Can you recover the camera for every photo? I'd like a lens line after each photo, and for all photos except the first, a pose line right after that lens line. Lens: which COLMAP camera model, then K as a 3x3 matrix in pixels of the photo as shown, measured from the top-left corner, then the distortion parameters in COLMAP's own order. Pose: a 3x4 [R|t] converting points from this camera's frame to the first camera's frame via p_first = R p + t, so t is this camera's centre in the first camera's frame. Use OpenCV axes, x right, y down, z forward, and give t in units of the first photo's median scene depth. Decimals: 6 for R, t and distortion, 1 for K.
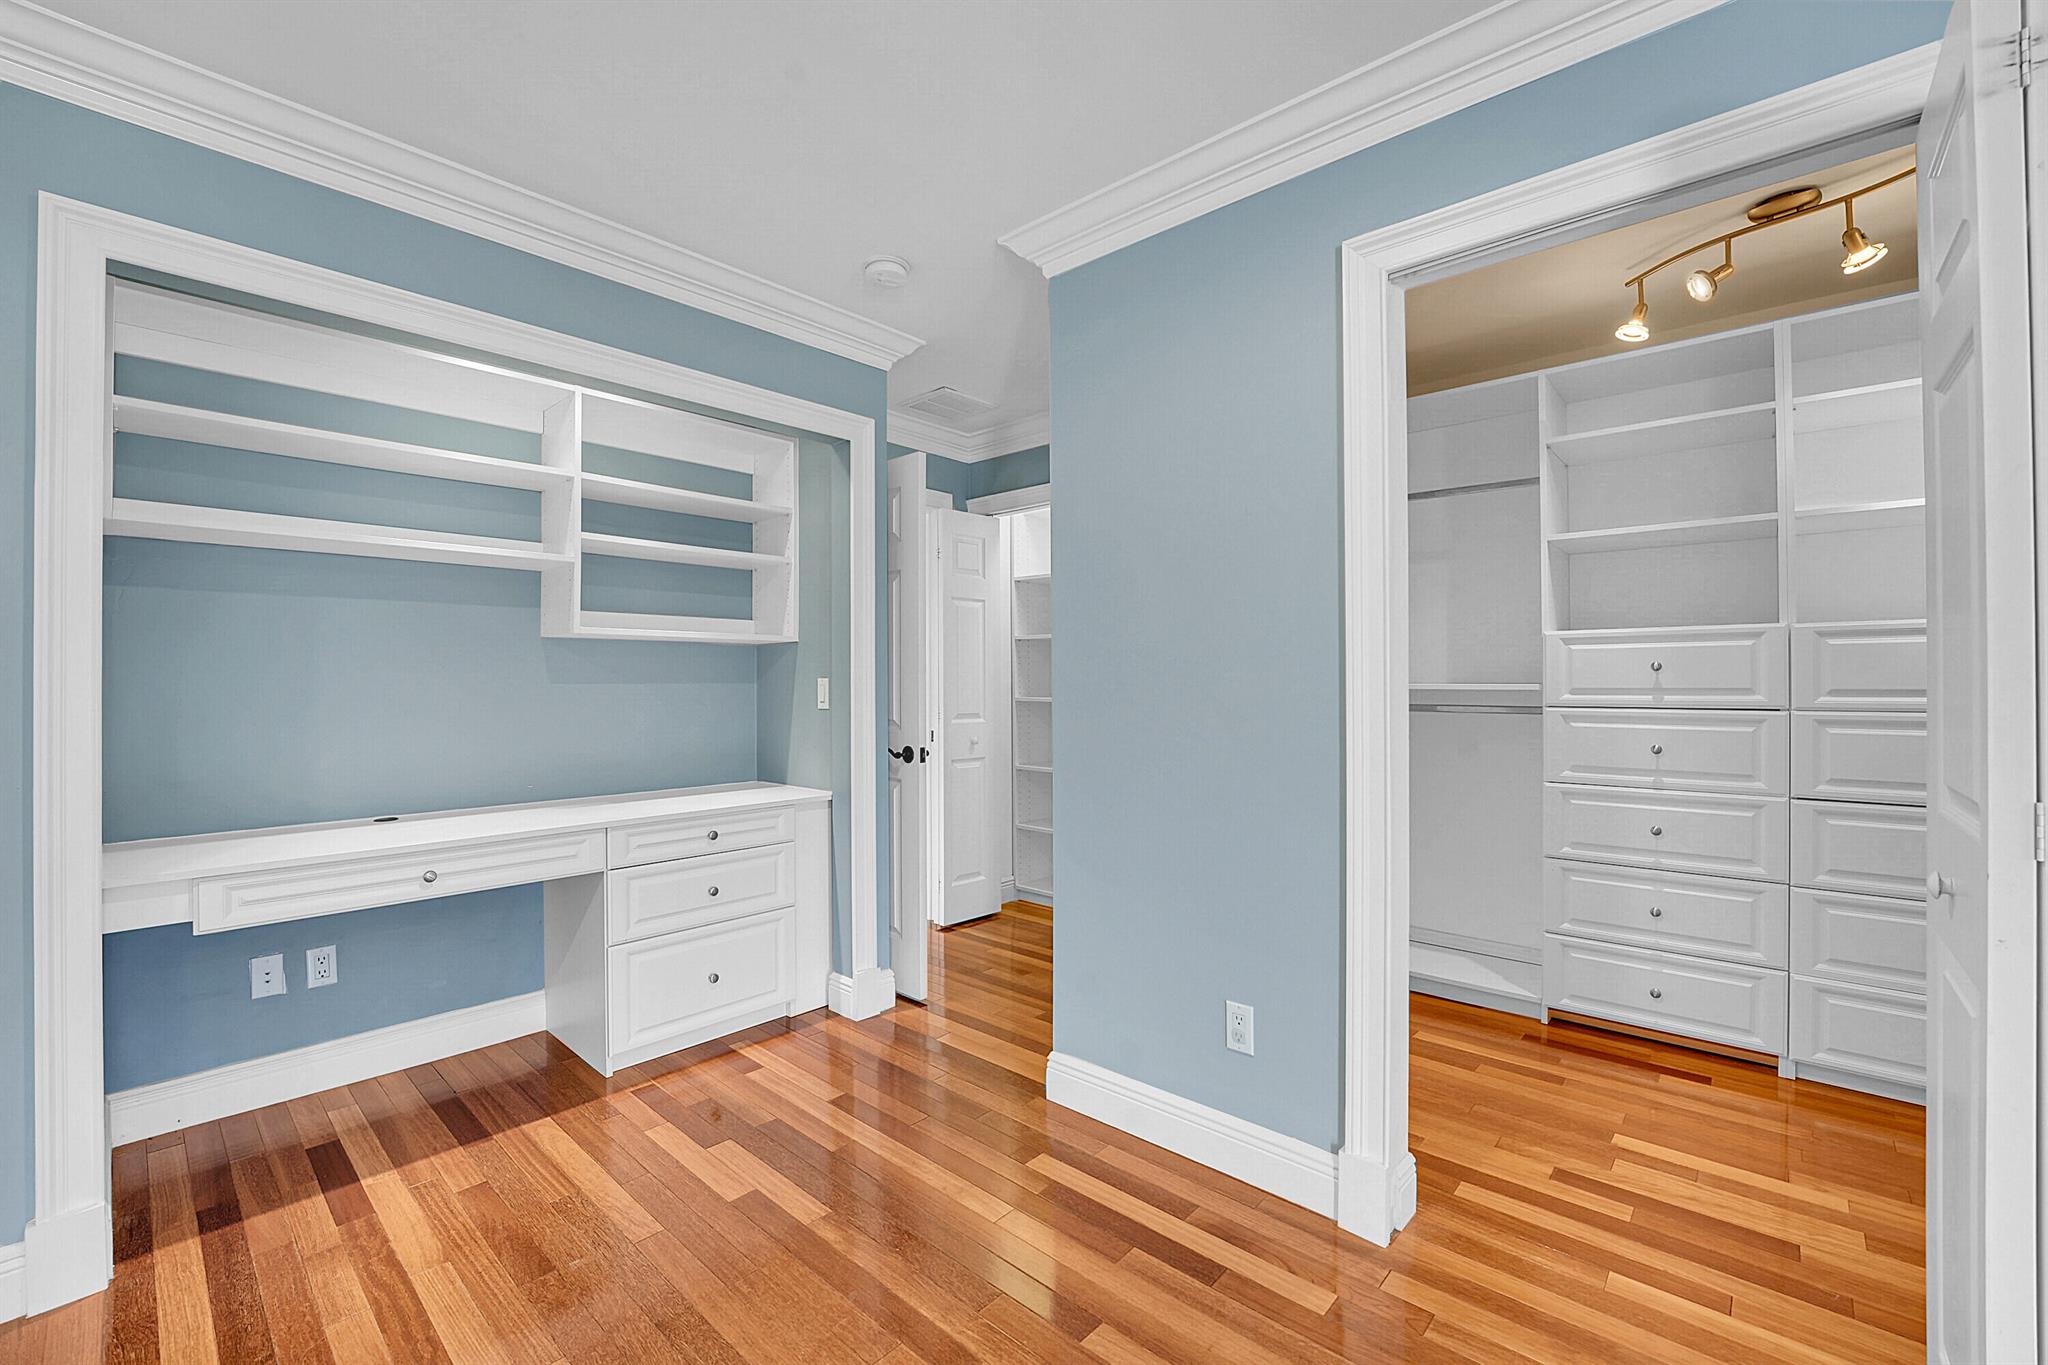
lens RADIAL K [[826.8, 0, 1013.4], [0, 826.8, 681.3], [0, 0, 1]] dist [-0.030141, 0.000607]
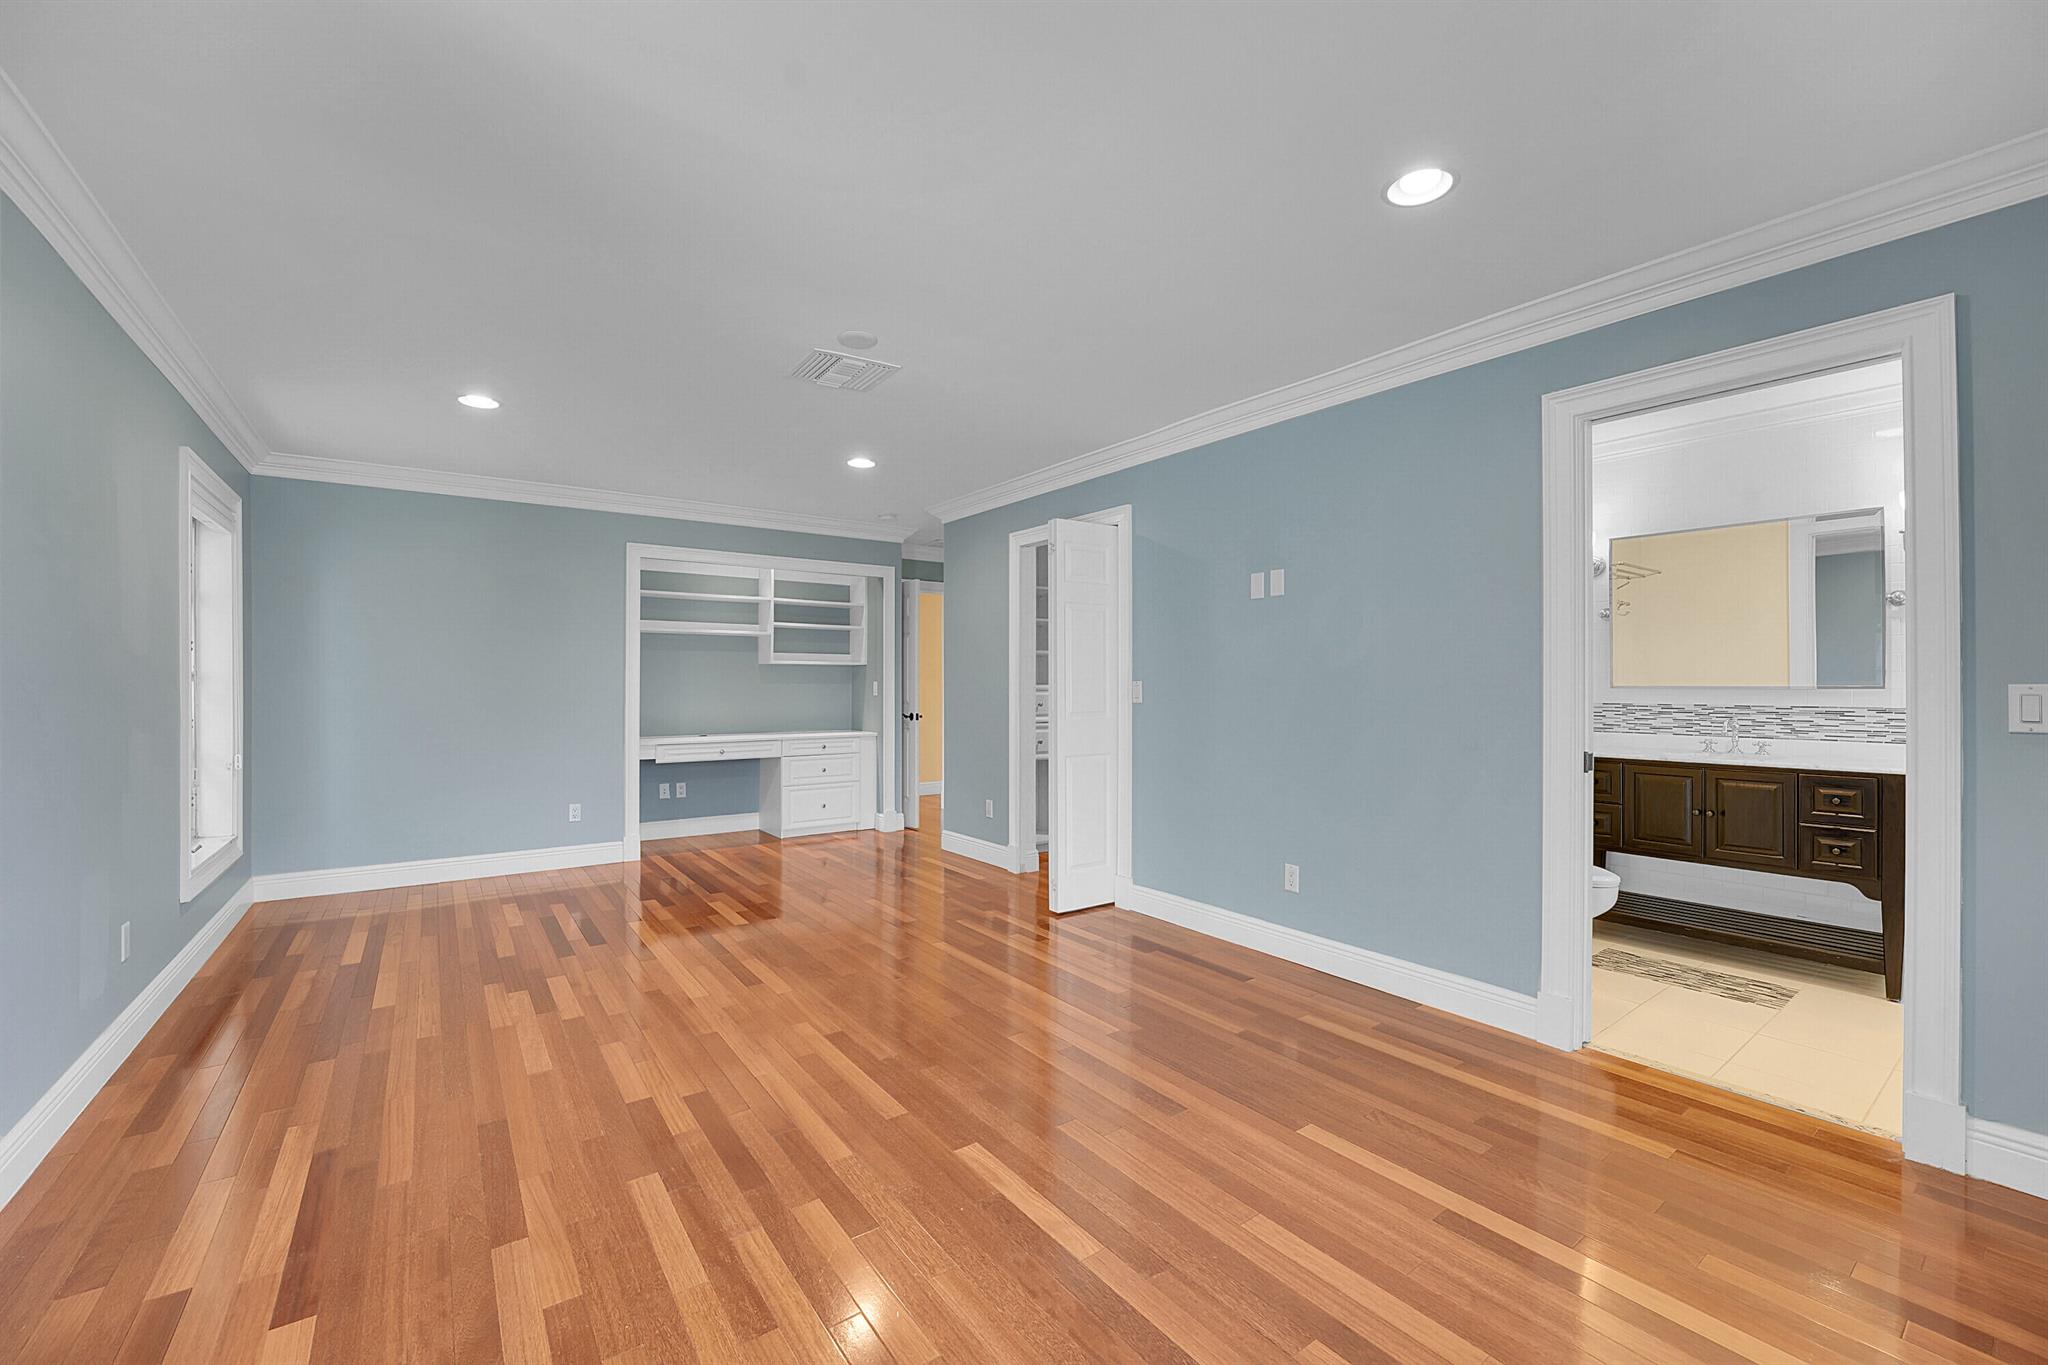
lens RADIAL K [[826.8, 0, 1029.2], [0, 826.8, 682.0], [0, 0, 1]] dist [-0.030141, 0.000607]
pose [[0.980796, 0.002290, -0.195022, 0.665785], [-0.002526, 0.999996, -0.000961, -0.003727], [0.195019, 0.001435, 0.980798, -1.200712]]
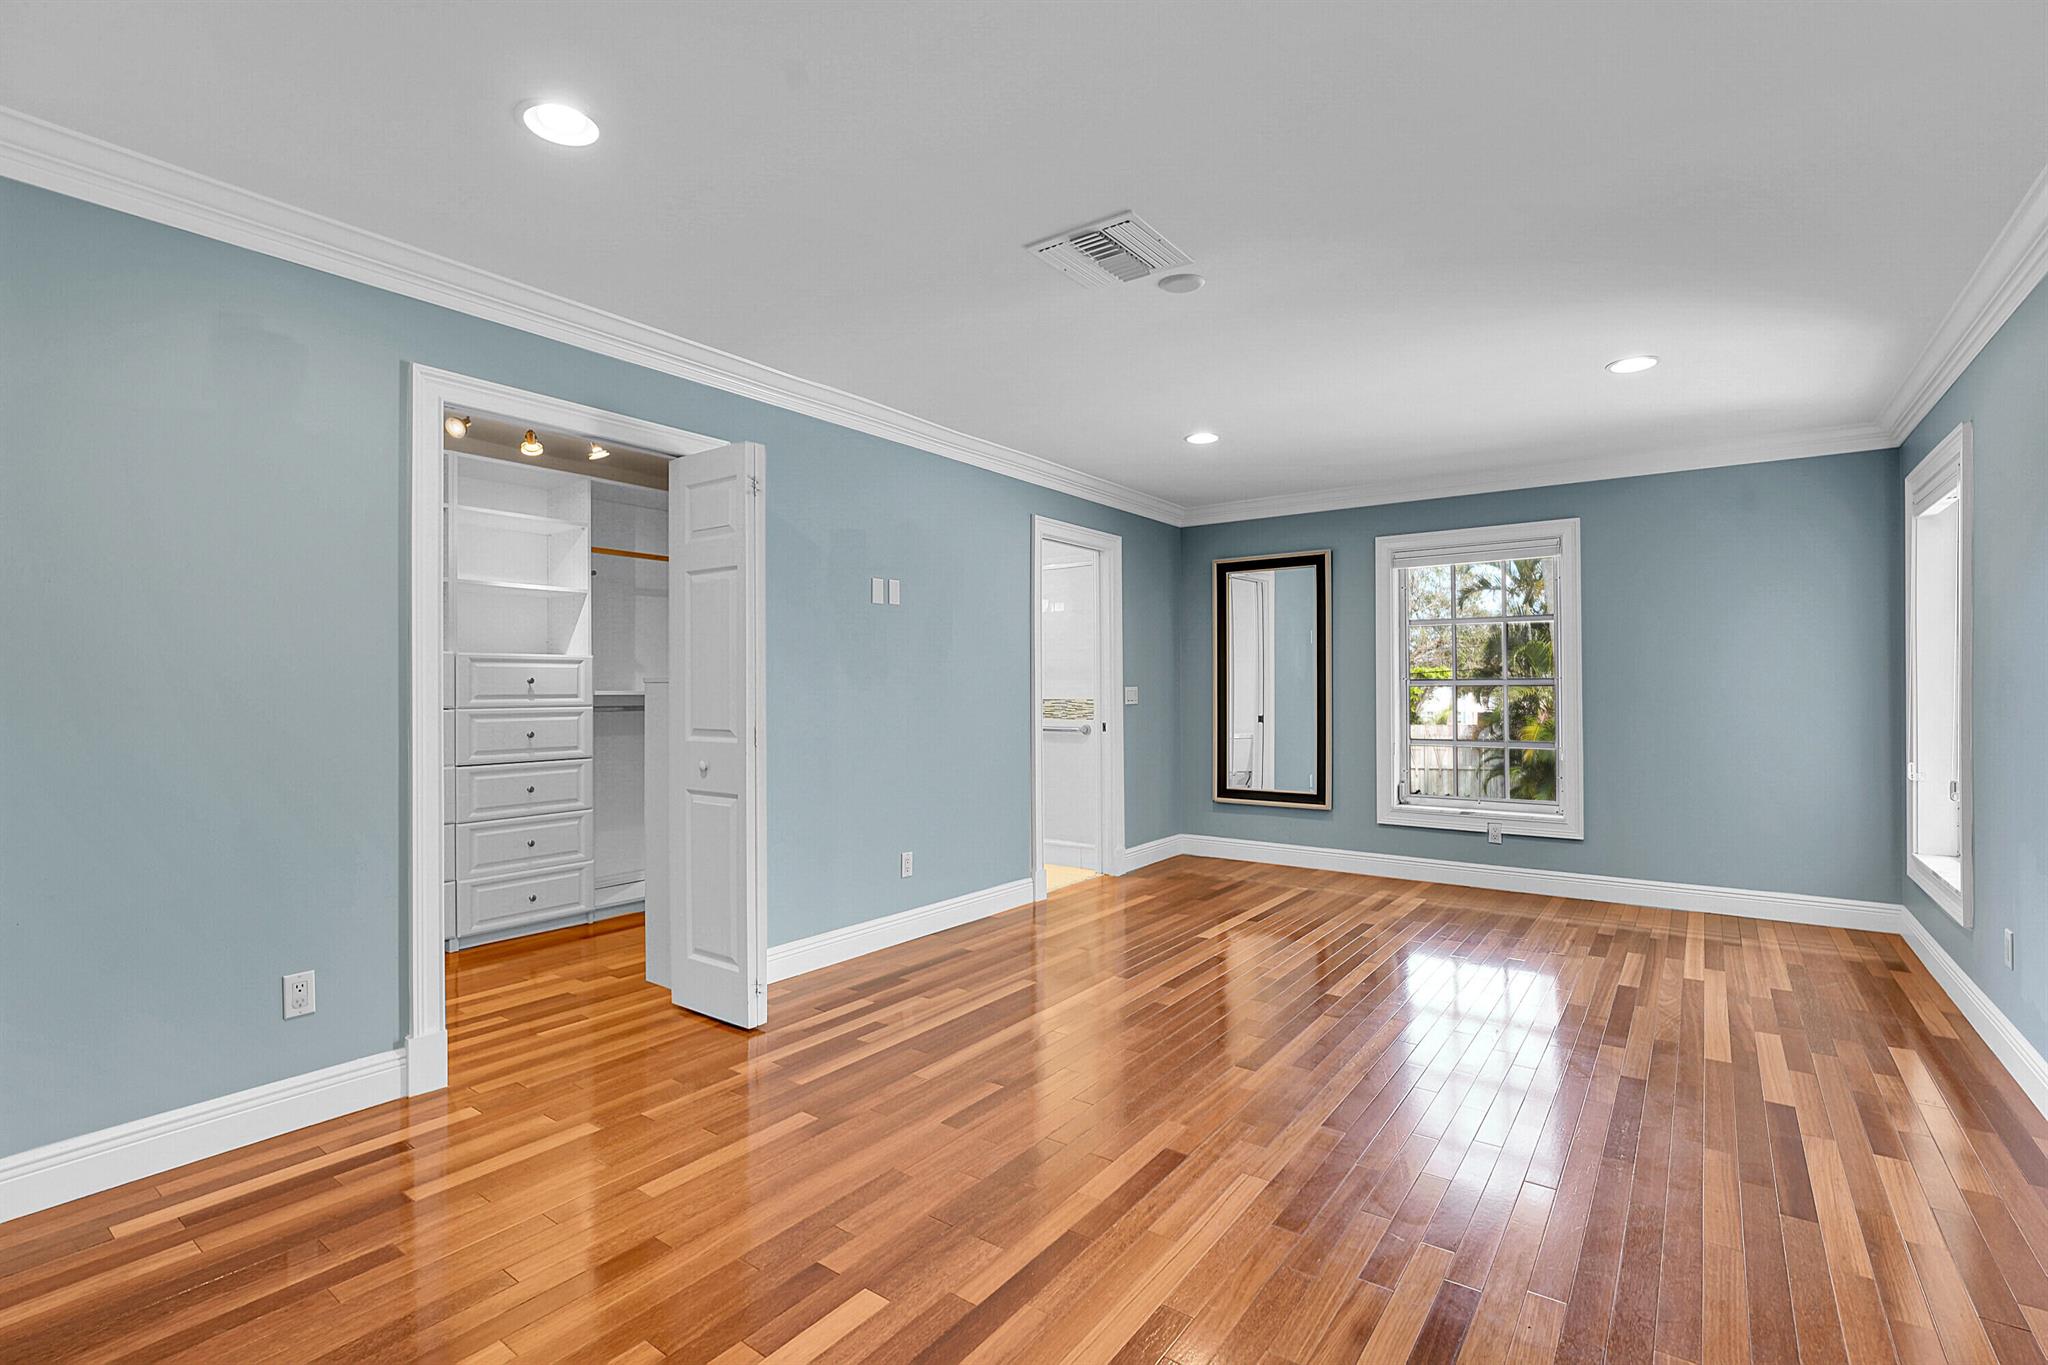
lens RADIAL K [[927.5, 0, 1022.6], [0, 927.5, 703.6], [0, 0, 1]] dist [-0.019176, 0.001268]
pose [[-0.102094, -0.015773, 0.994650, -0.766381], [-0.000625, 0.999875, 0.015792, -0.001617], [-0.994775, 0.000991, -0.102091, 0.093583]]
